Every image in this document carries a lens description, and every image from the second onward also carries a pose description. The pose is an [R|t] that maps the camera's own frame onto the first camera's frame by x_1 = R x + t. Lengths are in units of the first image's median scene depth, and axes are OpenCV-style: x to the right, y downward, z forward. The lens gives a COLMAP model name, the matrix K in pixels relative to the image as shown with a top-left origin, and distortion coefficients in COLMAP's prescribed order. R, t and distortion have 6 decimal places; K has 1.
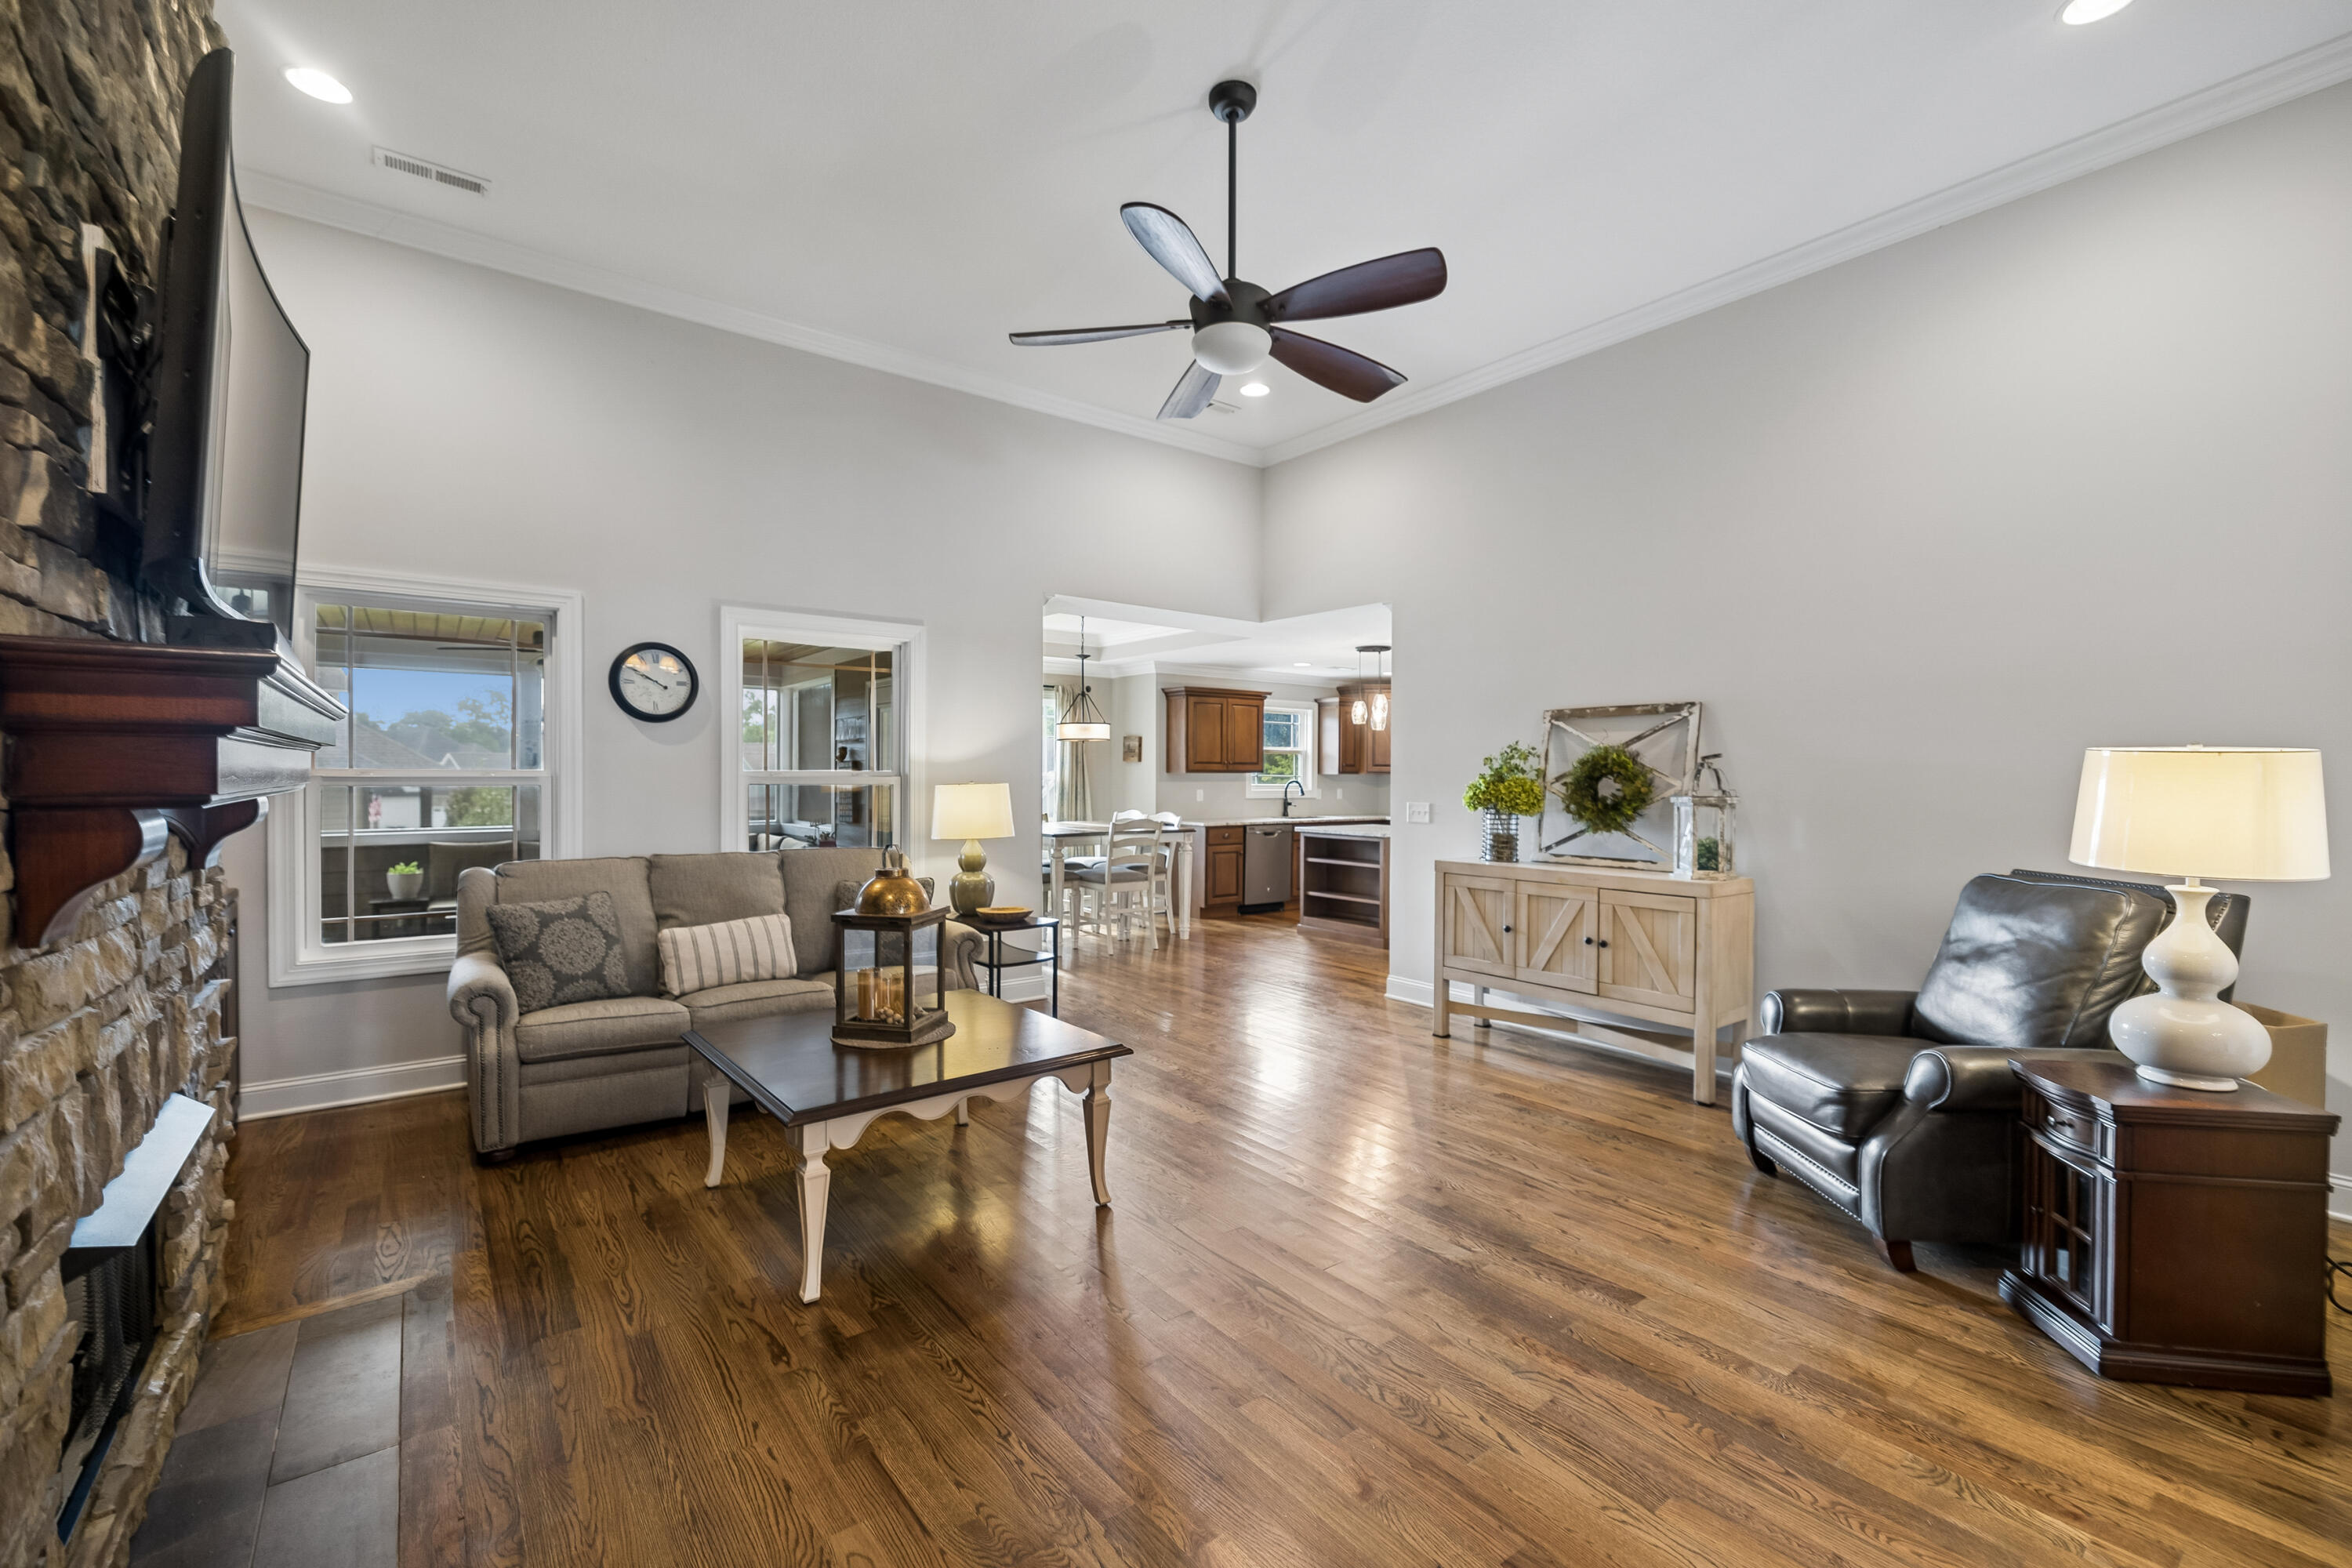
lens RADIAL K [[986.9, 0, 1168.7], [0, 986.9, 783.1], [0, 0, 1]] dist [-0.000973, 0.000011]
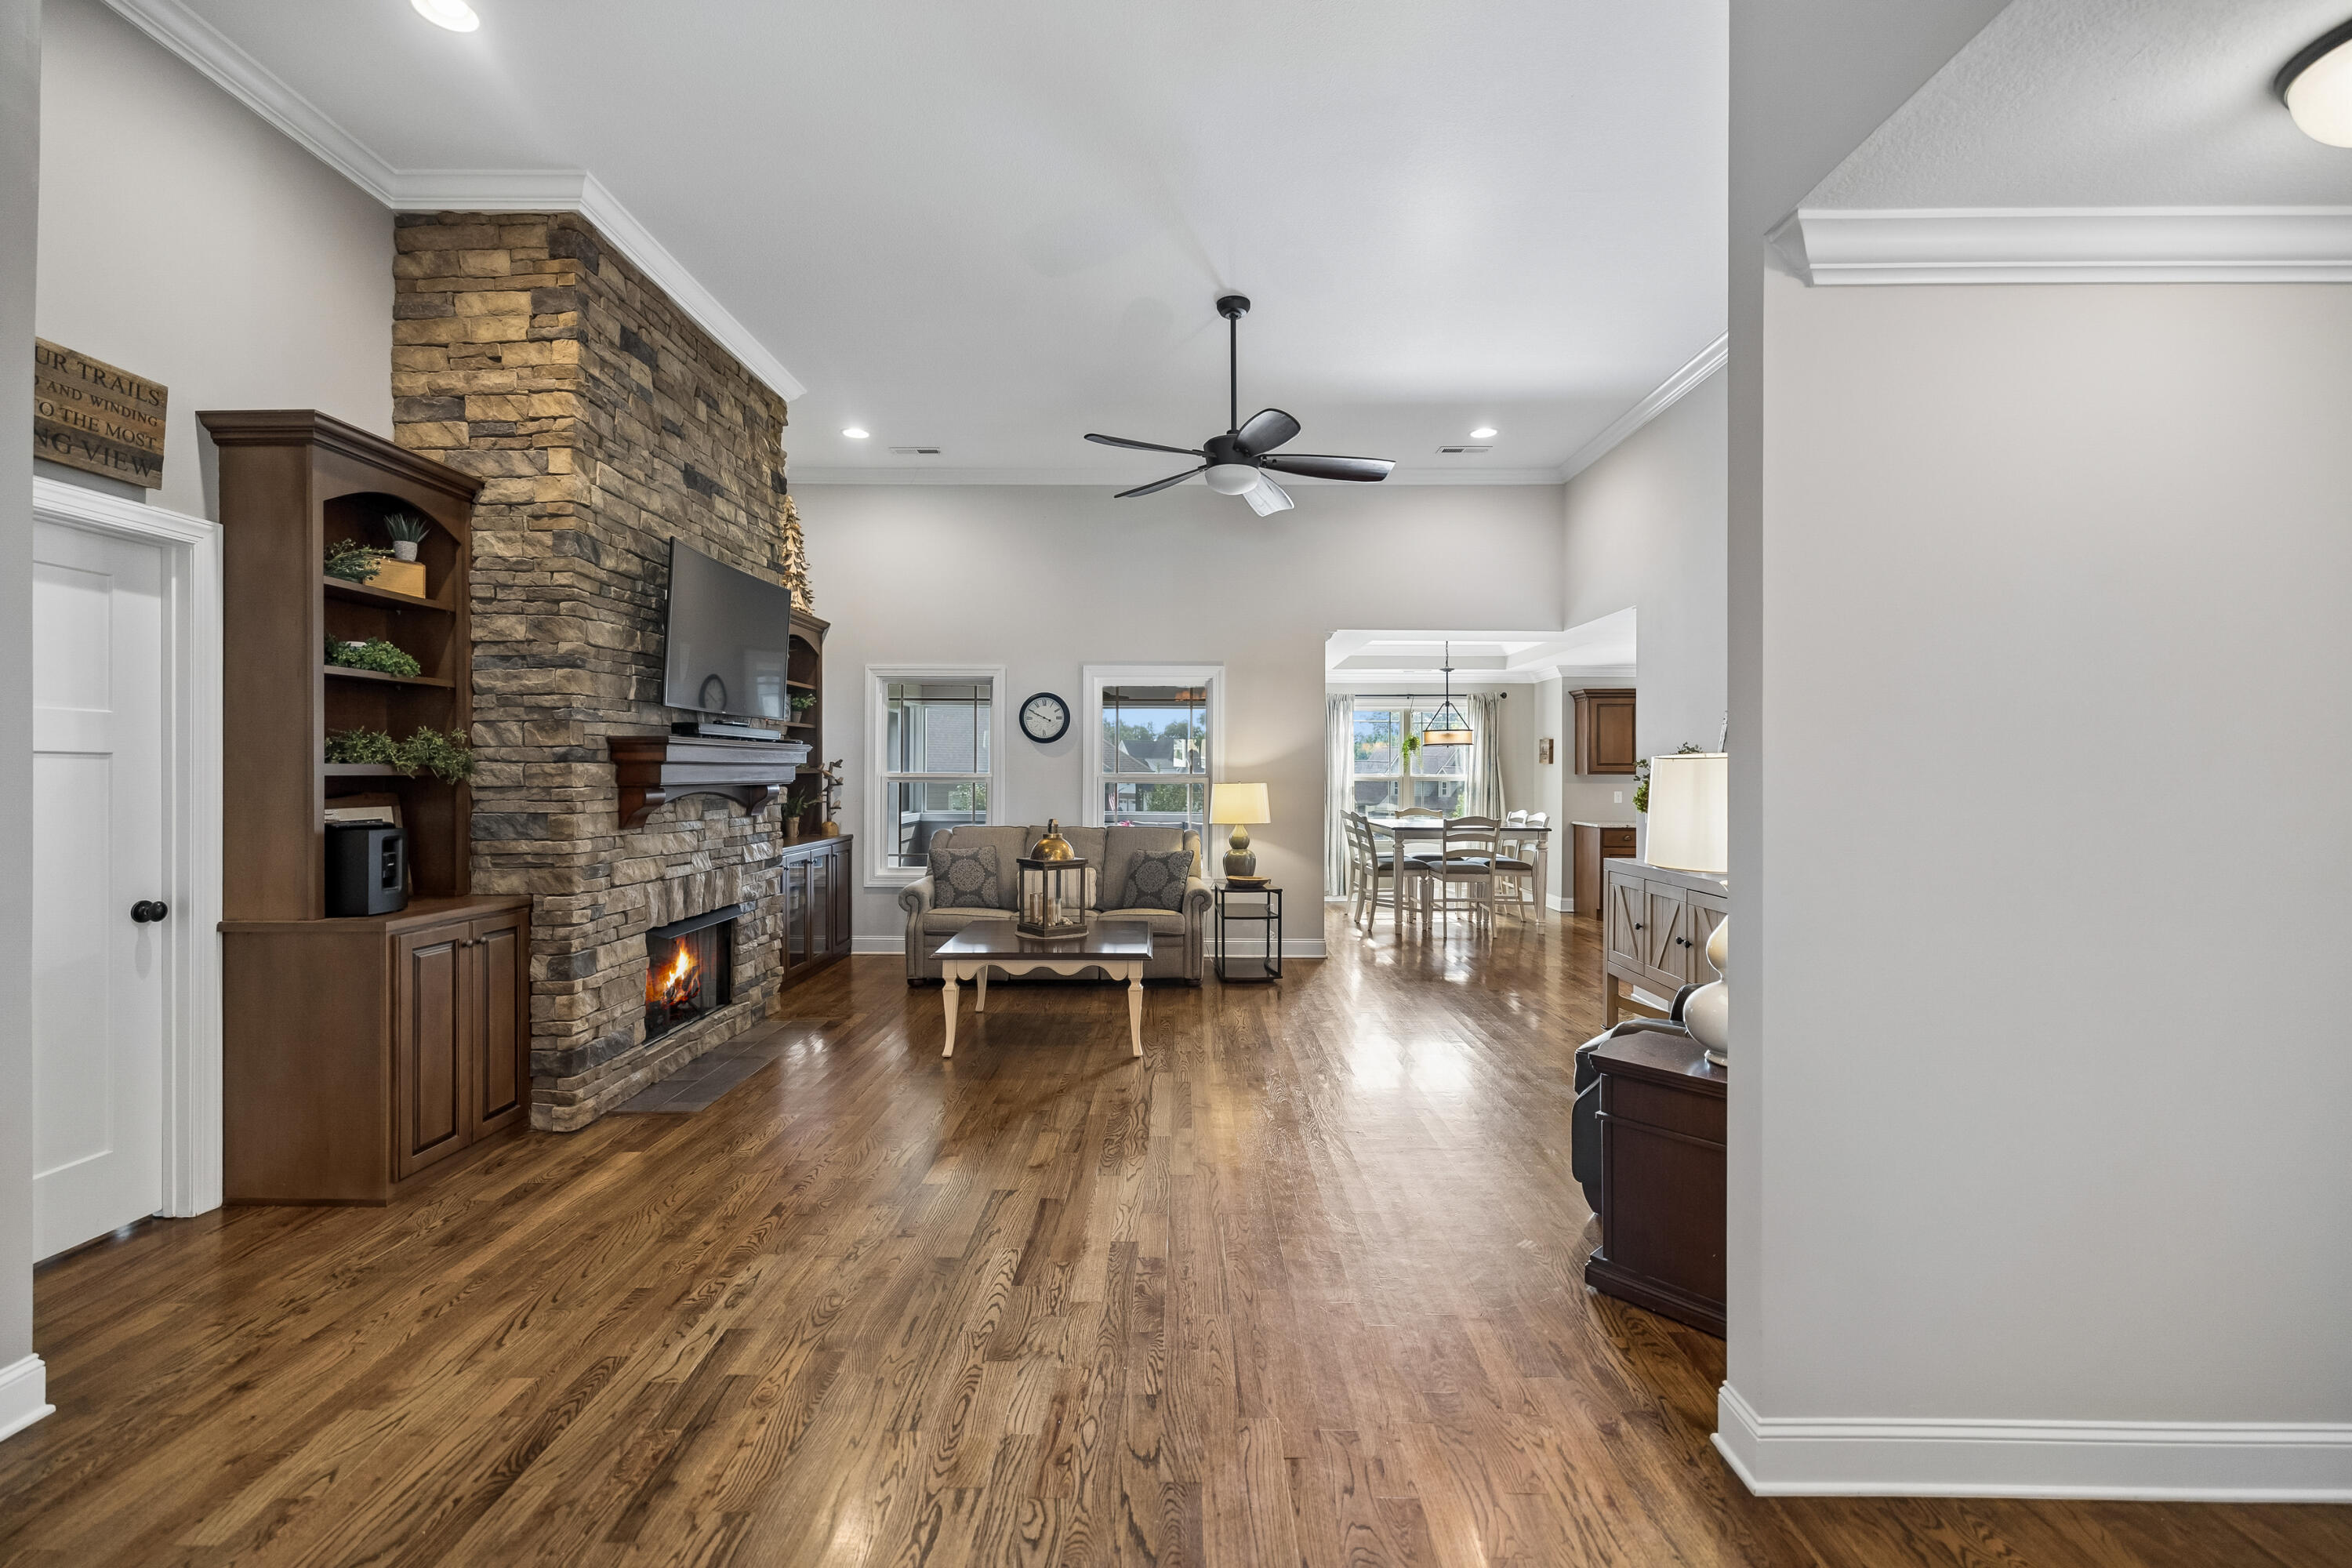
lens RADIAL K [[986.9, 0, 1168.9], [0, 986.9, 767.9], [0, 0, 1]] dist [-0.000973, 0.000011]
pose [[0.785609, -0.004916, -0.618704, 0.586838], [-0.005143, 0.999882, -0.014475, 0.000083], [0.618702, 0.014554, 0.785491, -0.115627]]
